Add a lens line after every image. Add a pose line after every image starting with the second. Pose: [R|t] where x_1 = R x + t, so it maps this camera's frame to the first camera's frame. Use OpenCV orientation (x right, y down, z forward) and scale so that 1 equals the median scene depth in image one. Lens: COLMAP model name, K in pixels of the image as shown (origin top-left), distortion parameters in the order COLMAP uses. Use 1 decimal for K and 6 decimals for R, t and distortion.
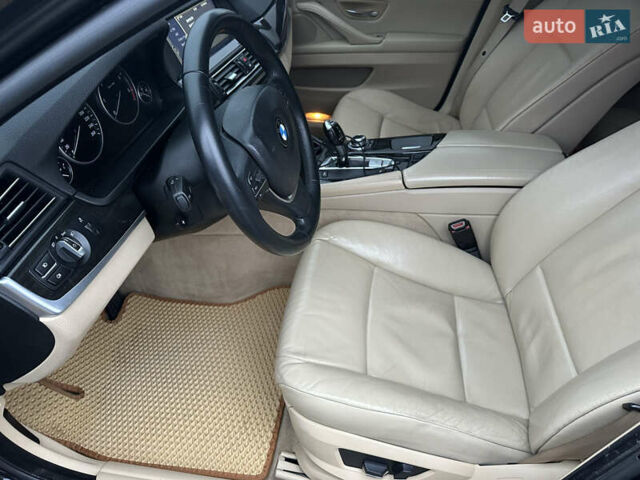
lens RADIAL K [[444.2, 0, 318.7], [0, 444.2, 243.7], [0, 0, 1]] dist [0.033924, -0.046575]
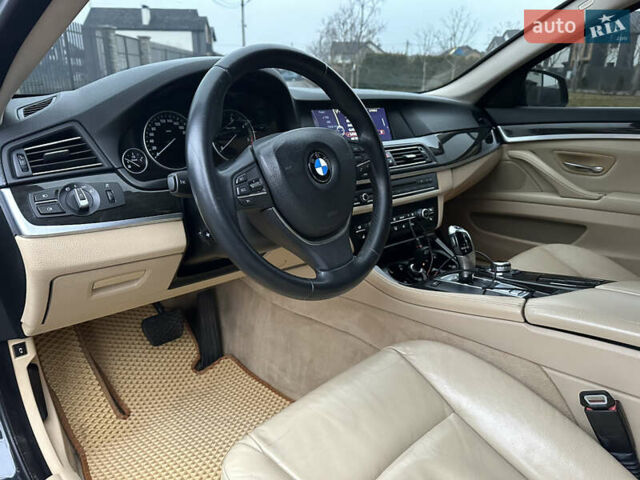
lens RADIAL K [[444.2, 0, 315.4], [0, 444.2, 241.7], [0, 0, 1]] dist [0.033924, -0.046575]
pose [[0.813309, 0.201485, -0.545831, 0.271634], [-0.393780, 0.881238, -0.261451, 0.080851], [0.428328, 0.427578, 0.796060, 0.199949]]
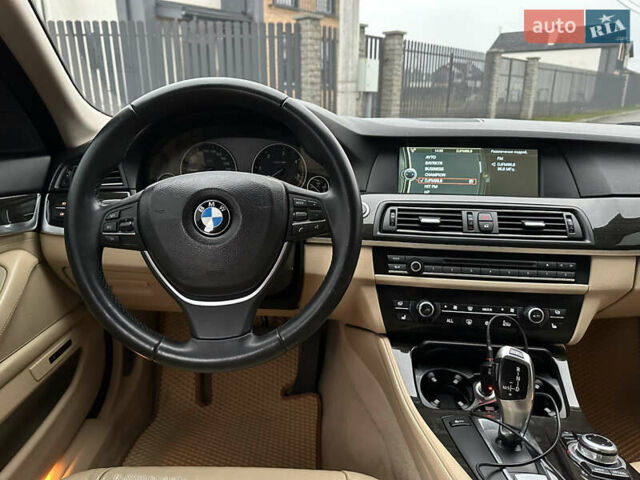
lens RADIAL K [[444.2, 0, 322.4], [0, 444.2, 236.3], [0, 0, 1]] dist [0.033924, -0.046575]
pose [[0.169471, 0.286632, -0.942933, 0.432649], [-0.658858, 0.744490, 0.107894, -0.274248], [0.732929, 0.602974, 0.315019, 0.565960]]
